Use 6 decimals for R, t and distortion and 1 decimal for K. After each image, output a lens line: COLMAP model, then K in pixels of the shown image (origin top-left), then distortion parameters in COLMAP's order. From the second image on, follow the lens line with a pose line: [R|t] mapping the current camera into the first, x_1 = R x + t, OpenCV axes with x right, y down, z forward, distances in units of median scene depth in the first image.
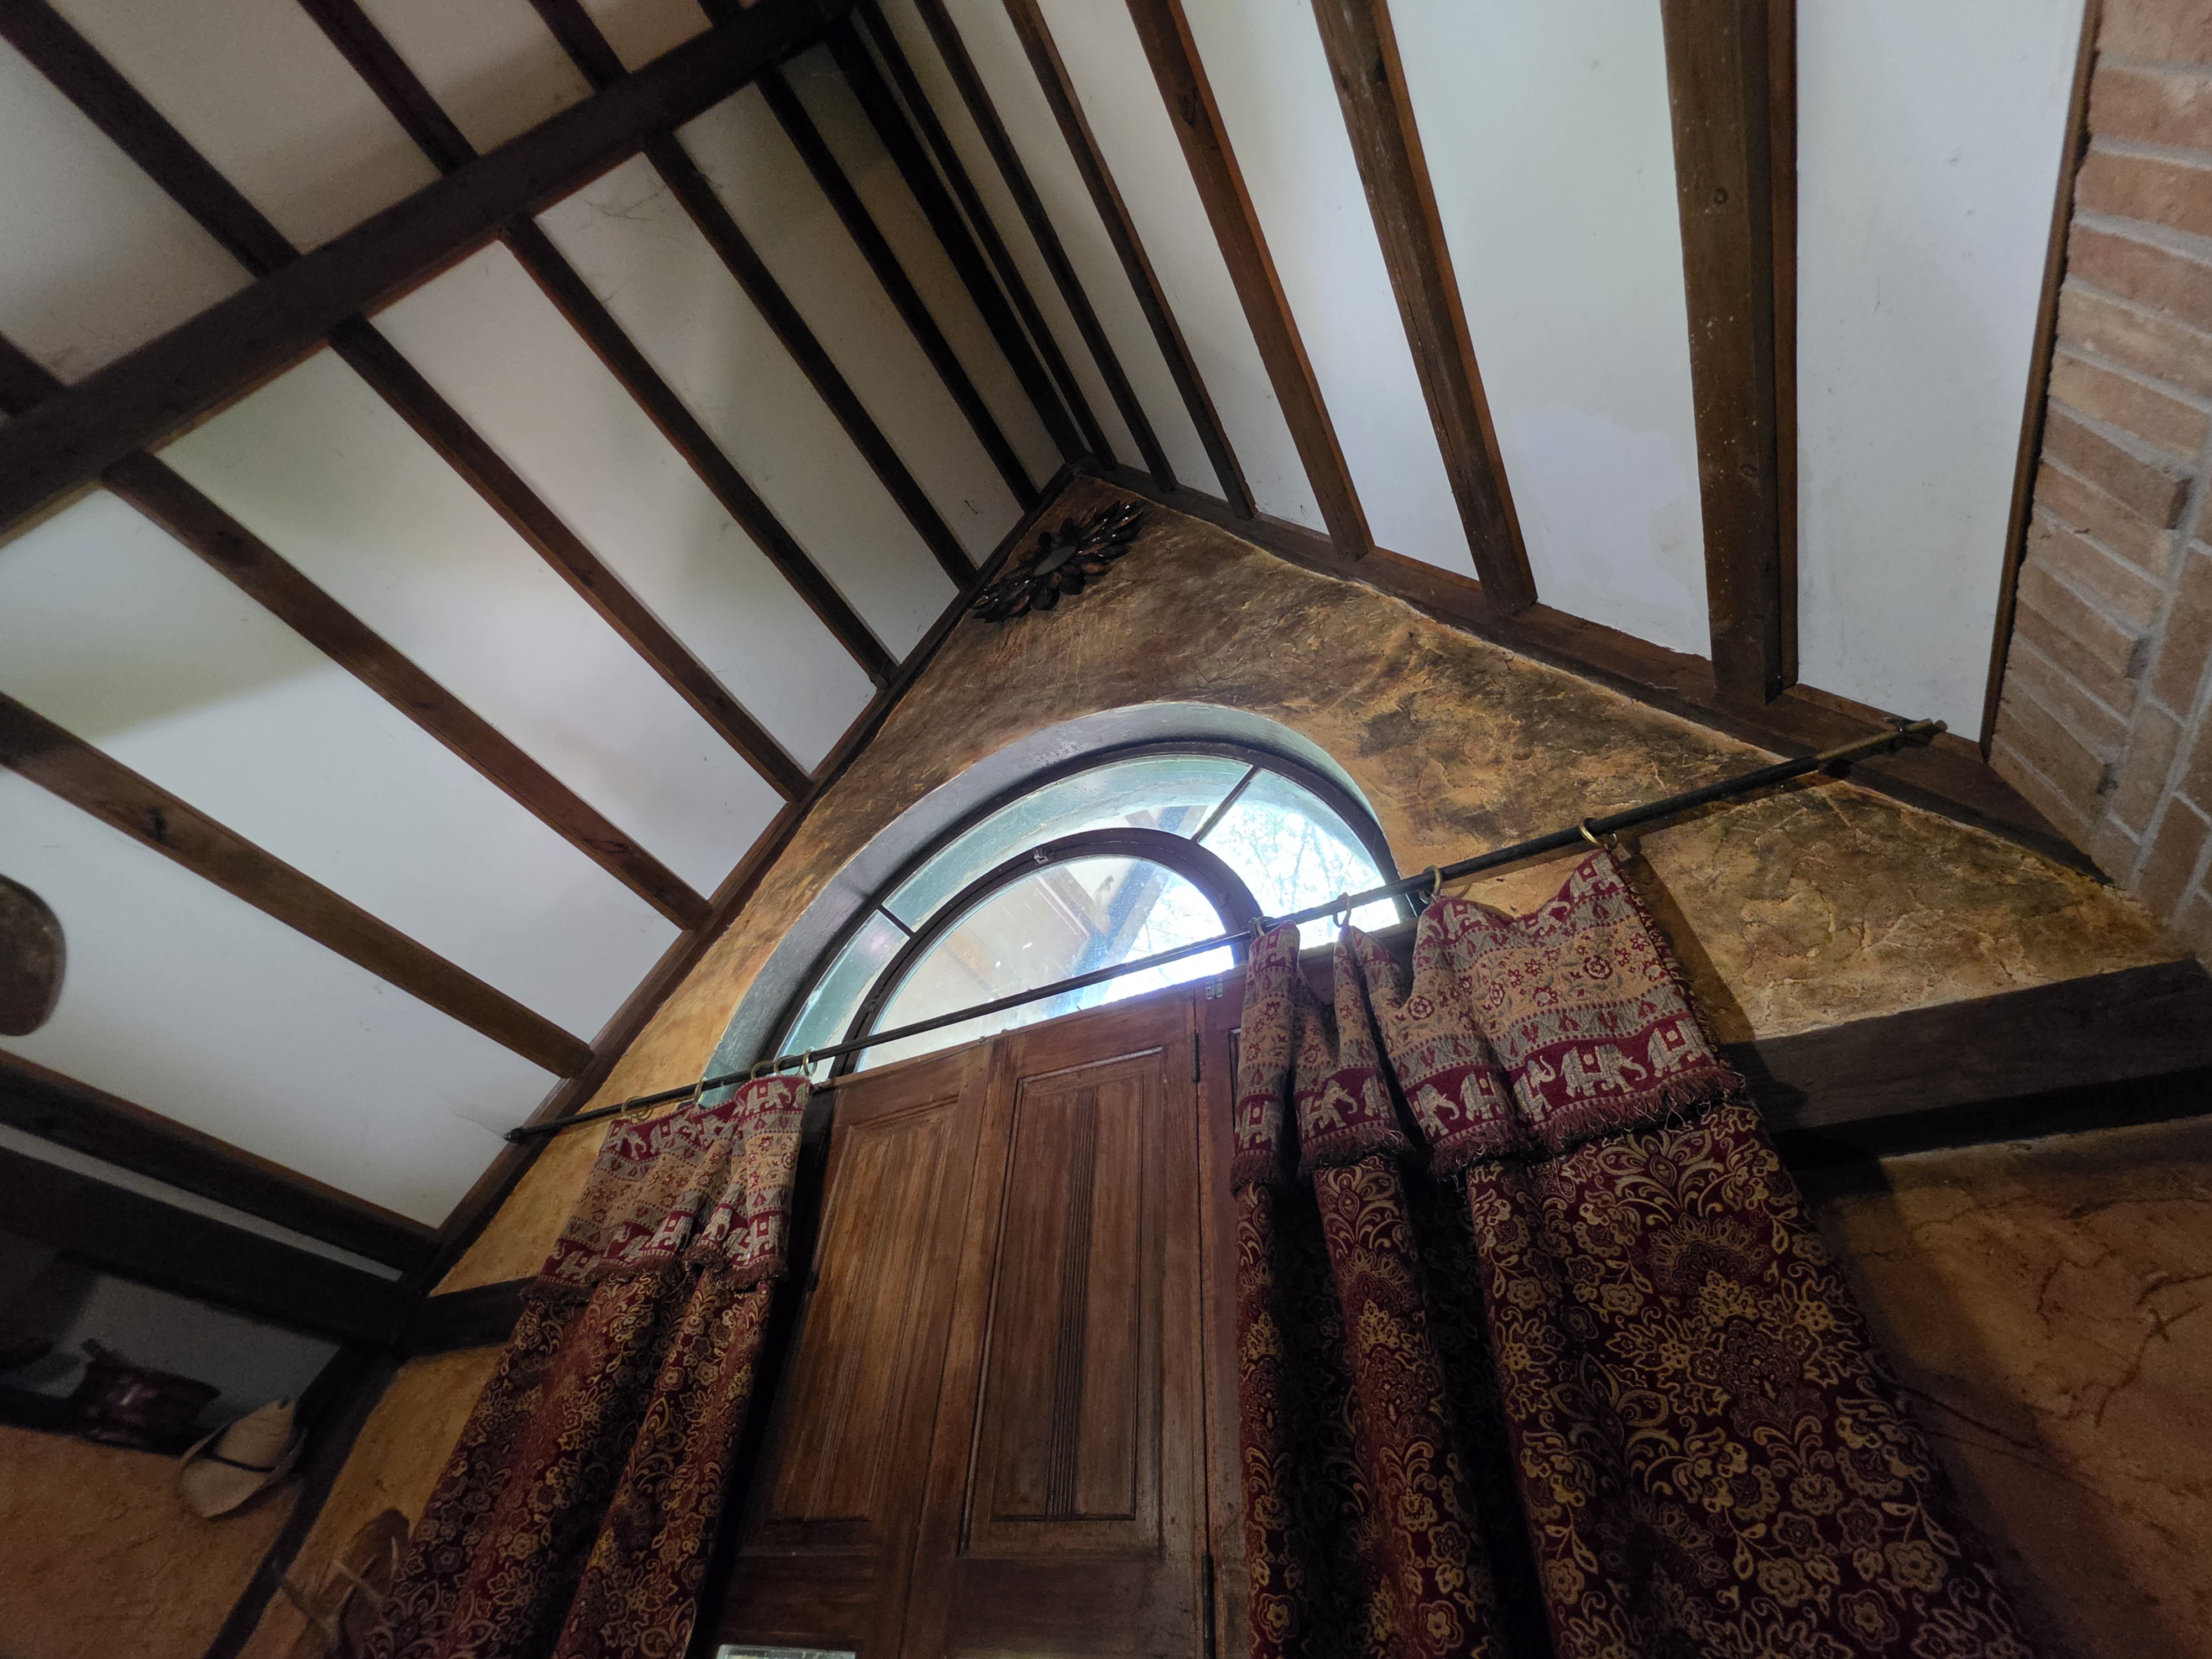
lens RADIAL K [[887.6, 0, 1096.6], [0, 887.6, 834.6], [0, 0, 1]] dist [-0.006079, 0.001123]
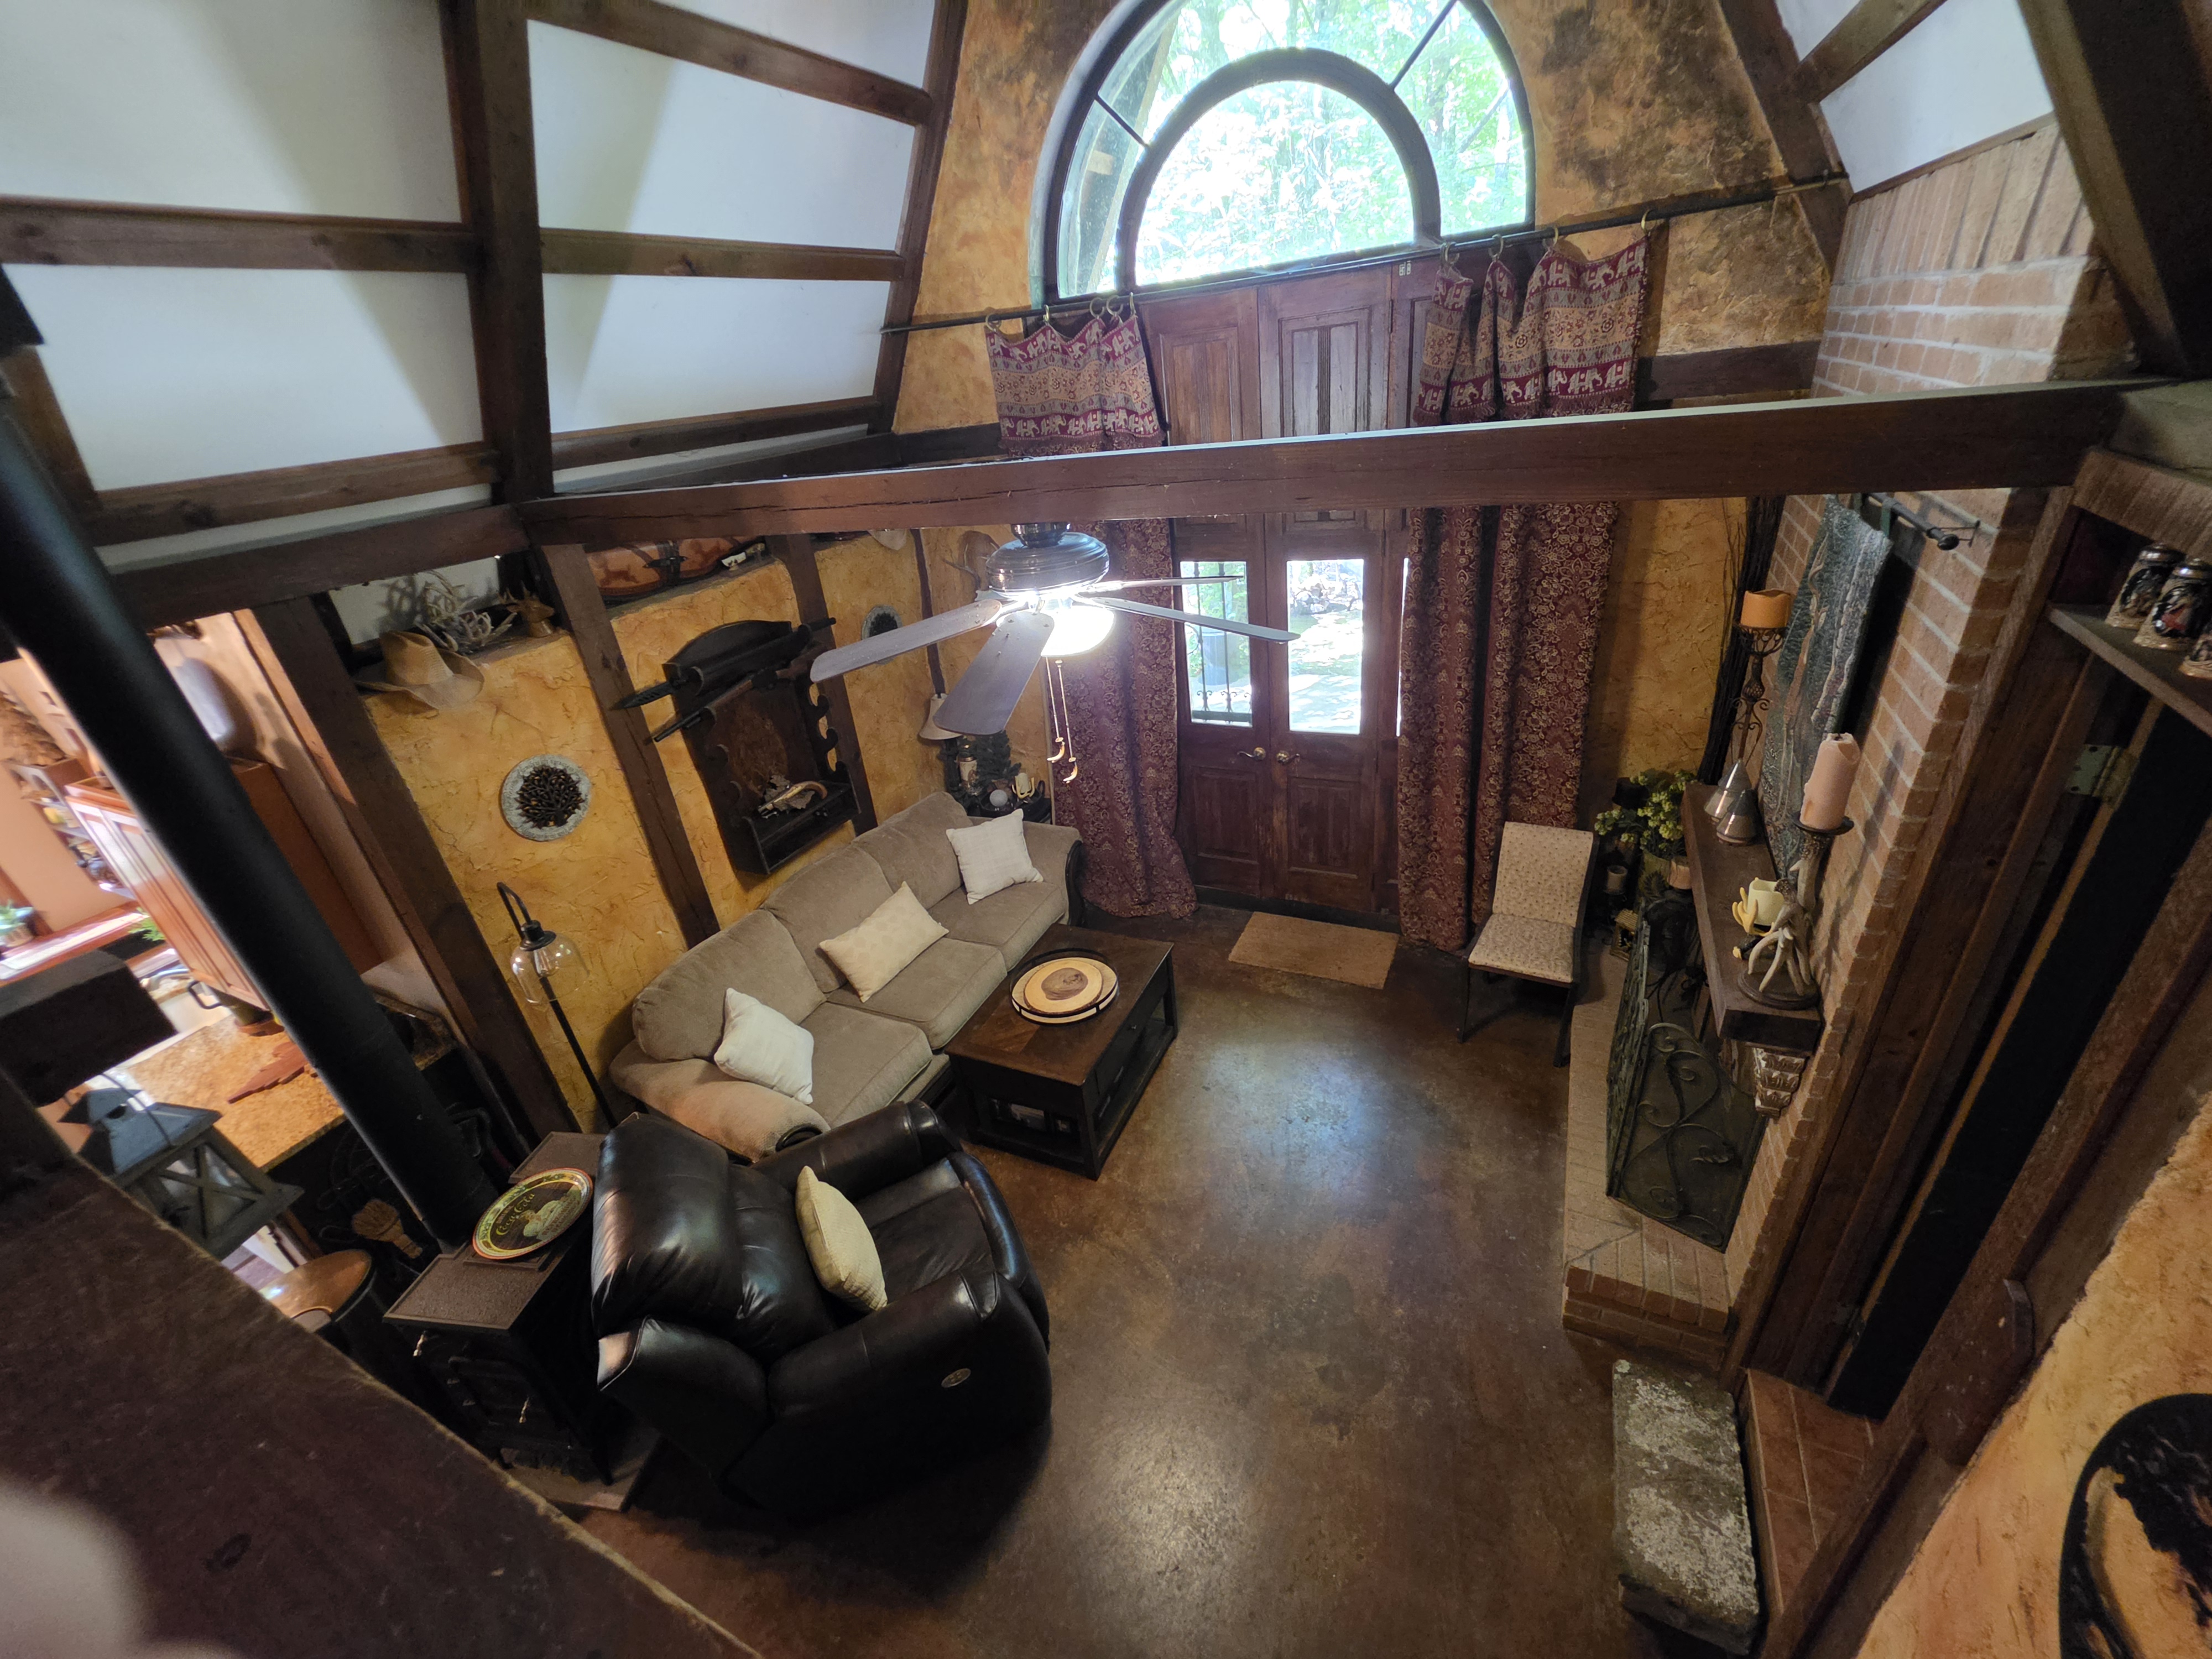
lens RADIAL K [[887.6, 0, 1095.5], [0, 887.6, 828.9], [0, 0, 1]] dist [-0.006079, 0.001123]
pose [[0.983367, -0.178805, -0.031905, -0.825979], [0.084606, 0.295508, 0.951586, -1.642529], [-0.160720, -0.938458, 0.305721, -0.637558]]
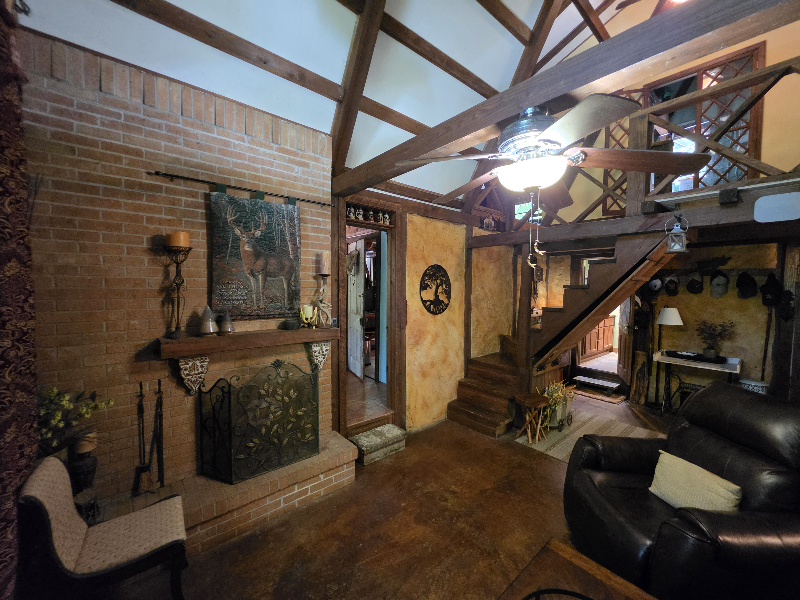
lens RADIAL K [[321.0, 0, 395.7], [0, 321.0, 299.7], [0, 0, 1]] dist [-0.006079, 0.001123]
pose [[-0.934861, -0.087742, 0.344000, -0.865269], [-0.295411, 0.729662, -0.616706, 0.979824], [-0.196893, -0.678156, -0.708052, 0.831597]]
